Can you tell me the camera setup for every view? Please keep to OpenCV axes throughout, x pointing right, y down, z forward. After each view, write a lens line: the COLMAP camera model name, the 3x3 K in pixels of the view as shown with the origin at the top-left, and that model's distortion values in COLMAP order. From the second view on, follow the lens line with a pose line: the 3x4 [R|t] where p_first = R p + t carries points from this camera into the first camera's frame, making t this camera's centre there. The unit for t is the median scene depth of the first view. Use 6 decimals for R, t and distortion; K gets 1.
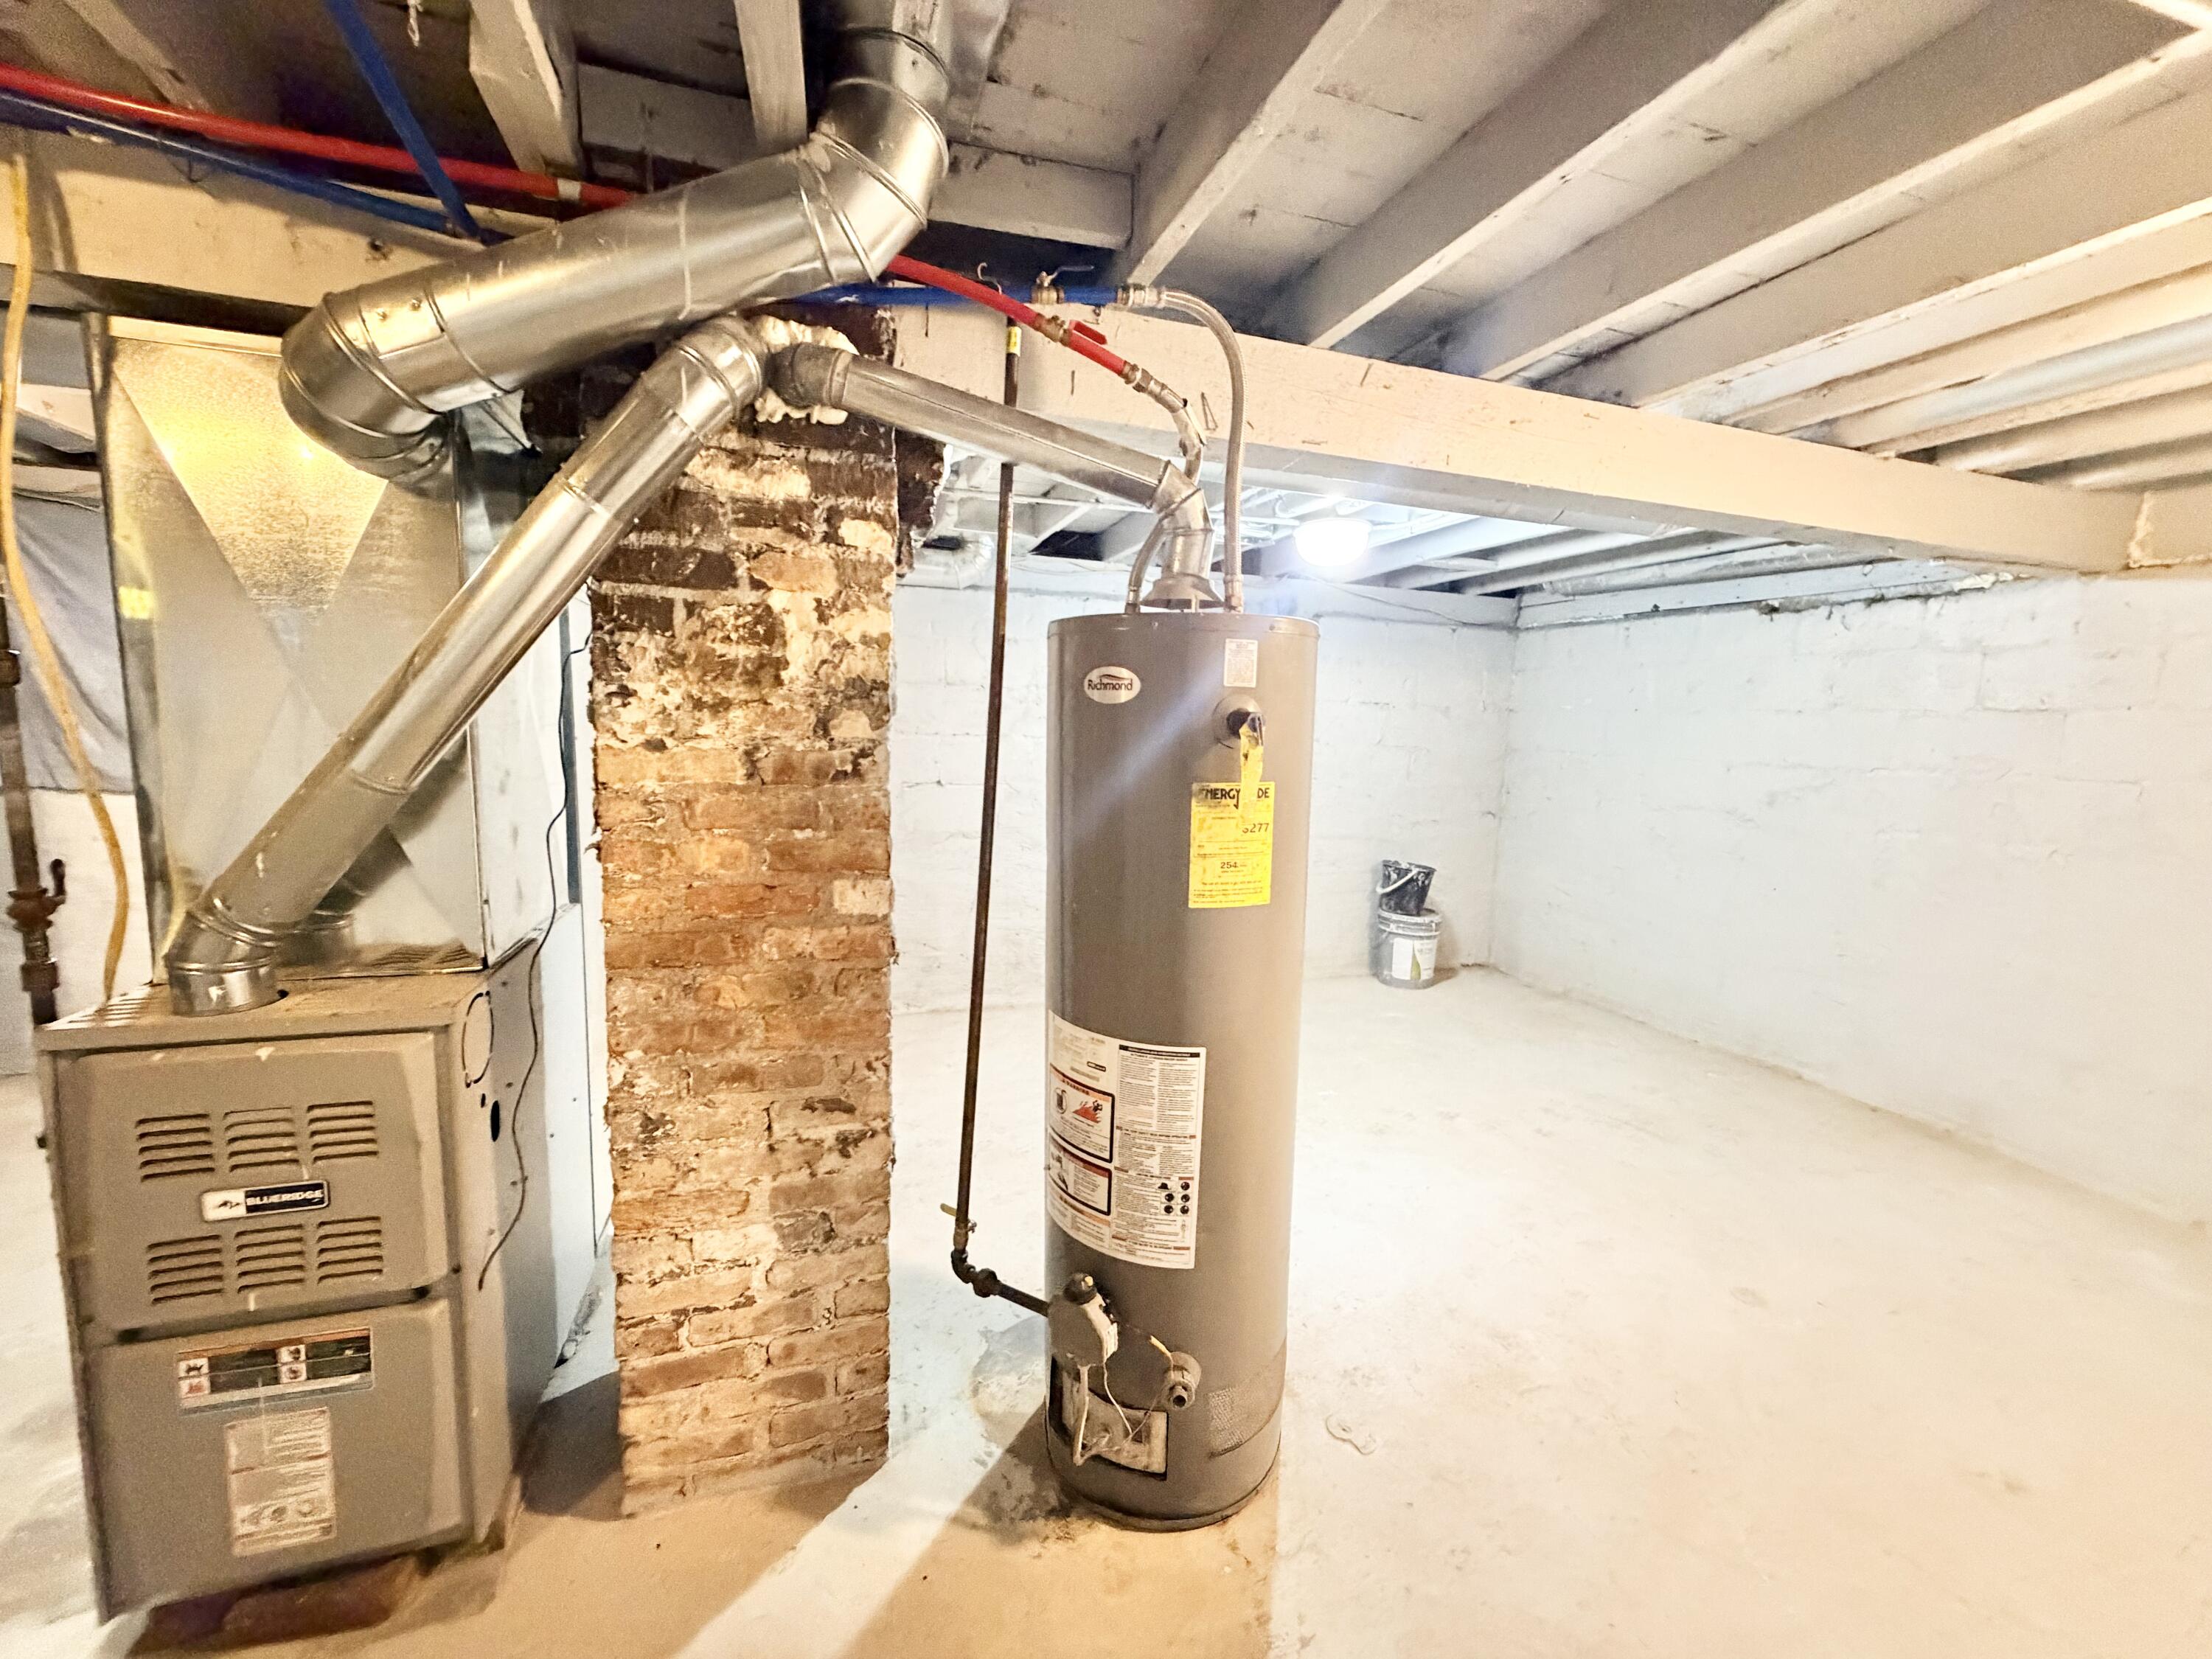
lens RADIAL K [[881.0, 0, 1113.6], [0, 881.0, 824.5], [0, 0, 1]] dist [0.000972, 0.000006]
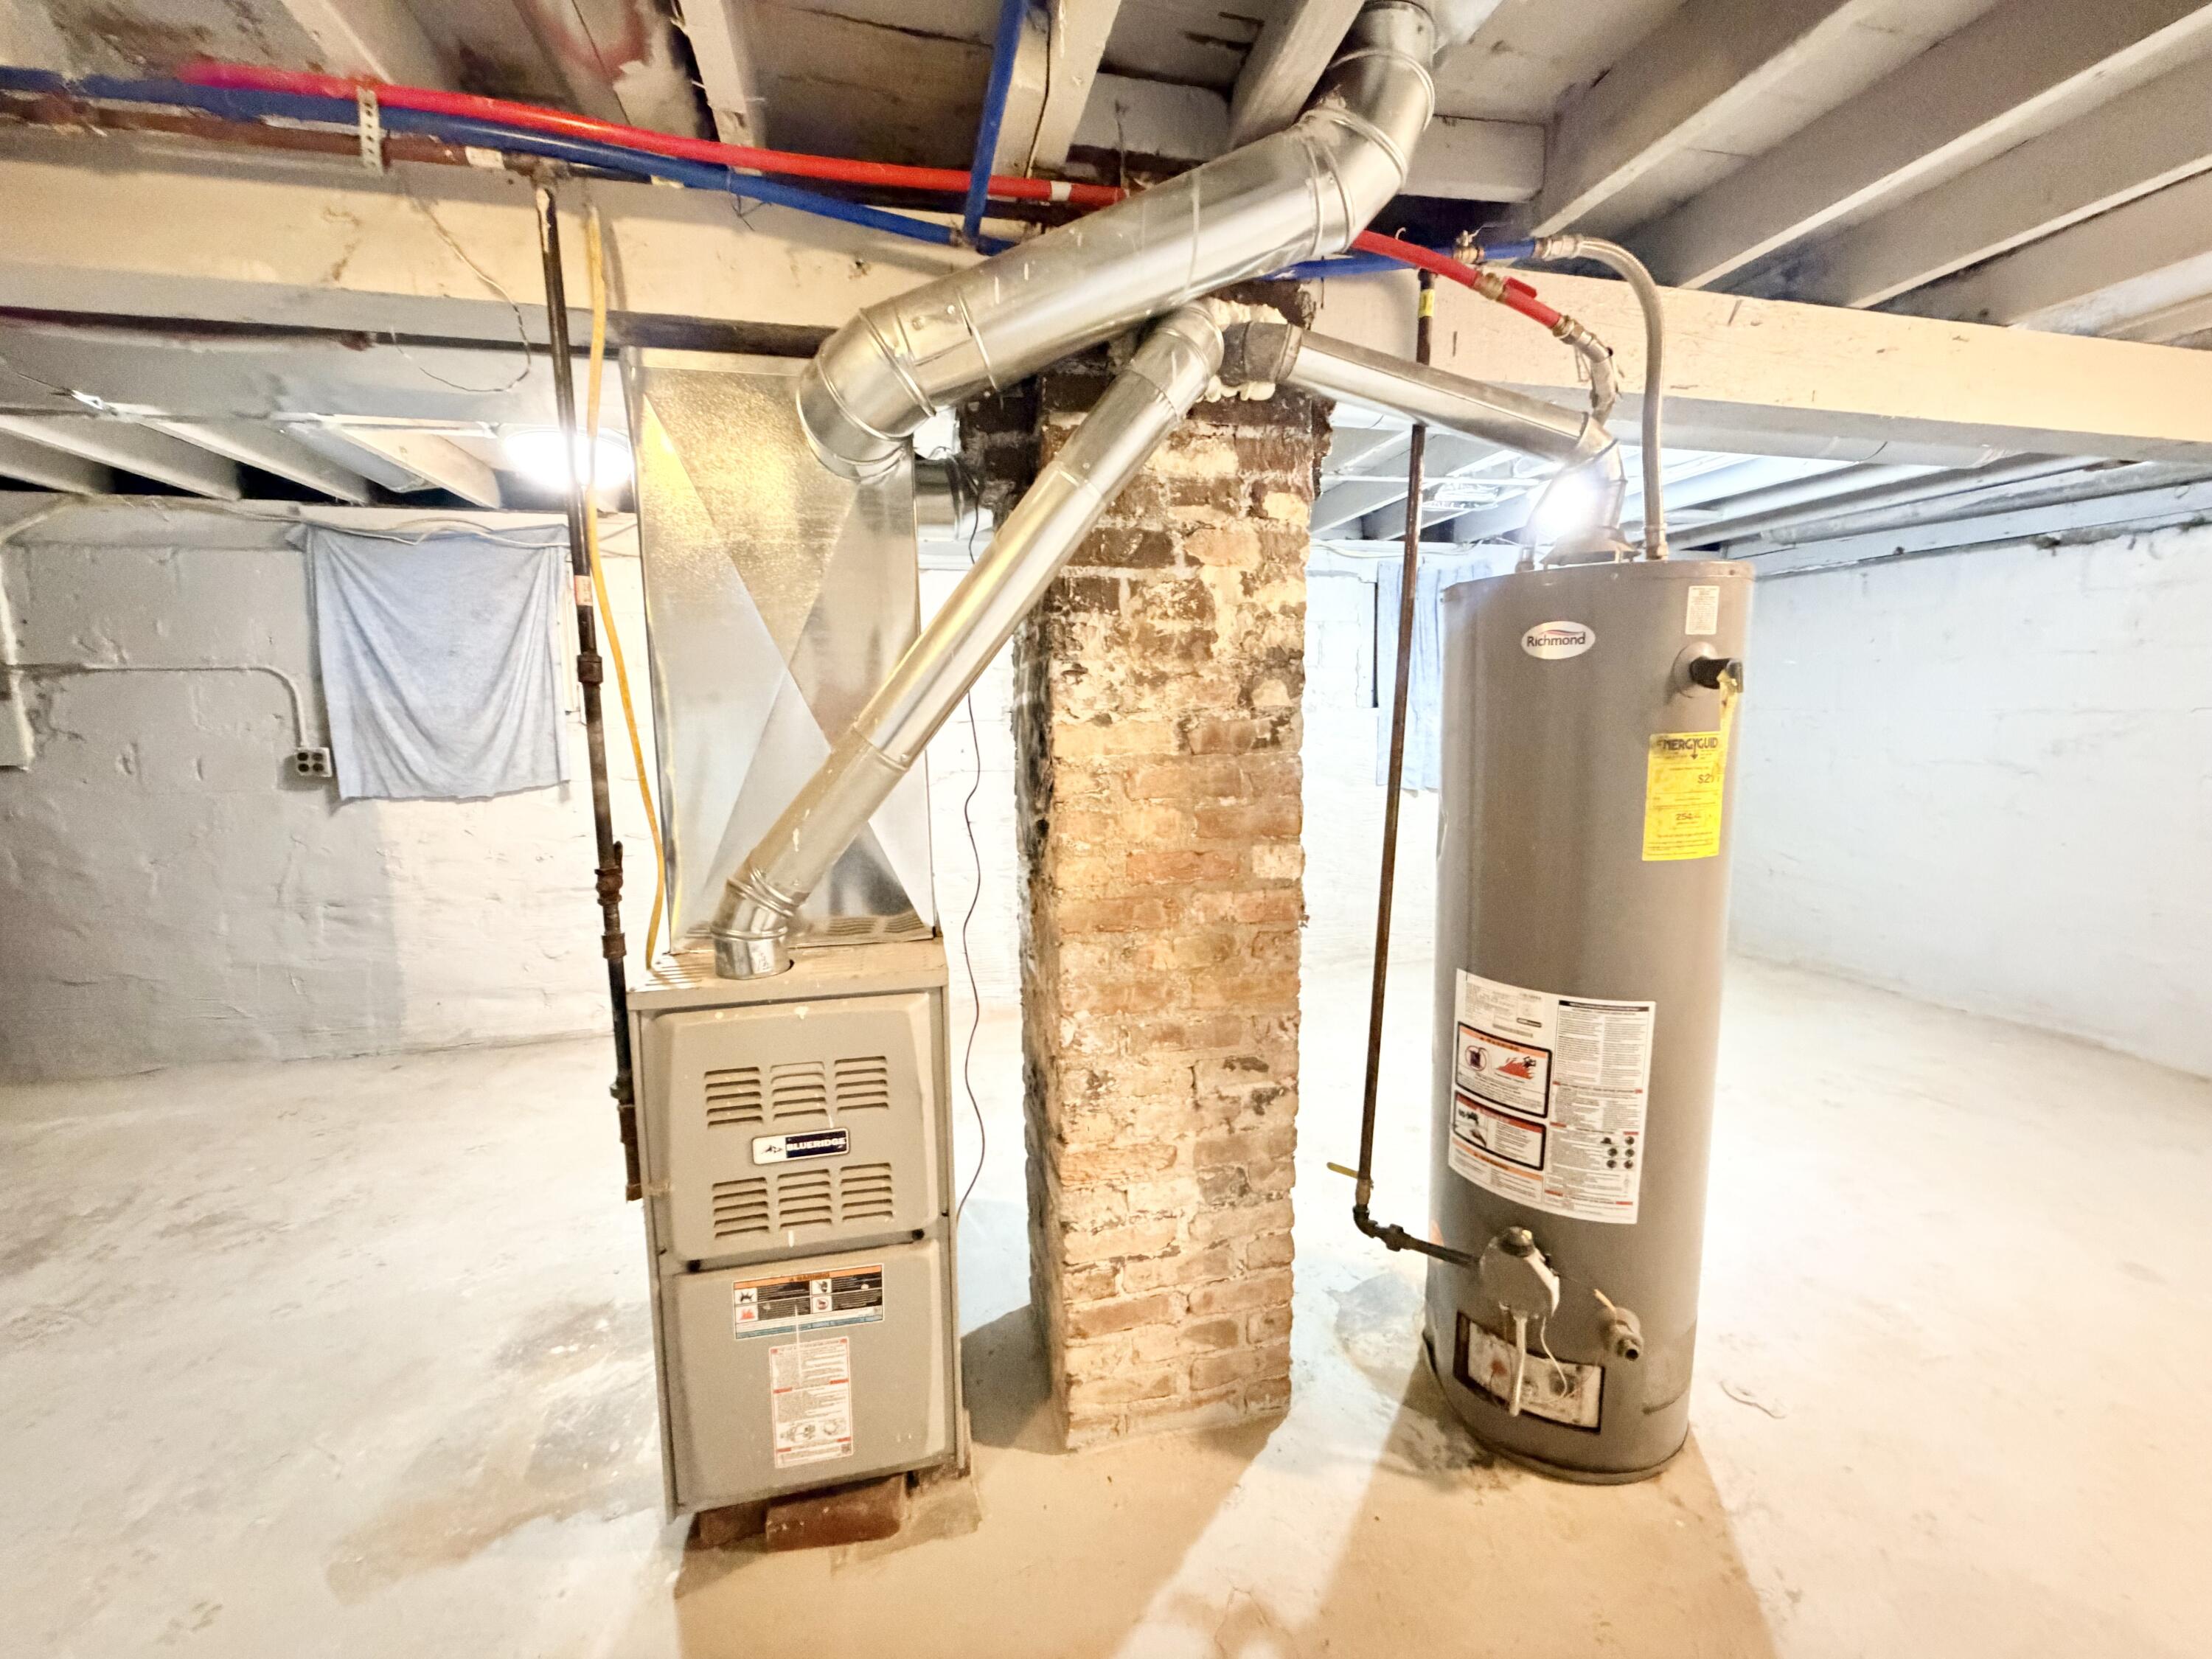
lens RADIAL K [[881.0, 0, 1107.3], [0, 881.0, 824.6], [0, 0, 1]] dist [0.000972, 0.000006]
pose [[0.995098, -0.031333, -0.093801, -0.400783], [0.032479, 0.999415, 0.010714, 0.022590], [0.093410, -0.013708, 0.995533, -0.044025]]
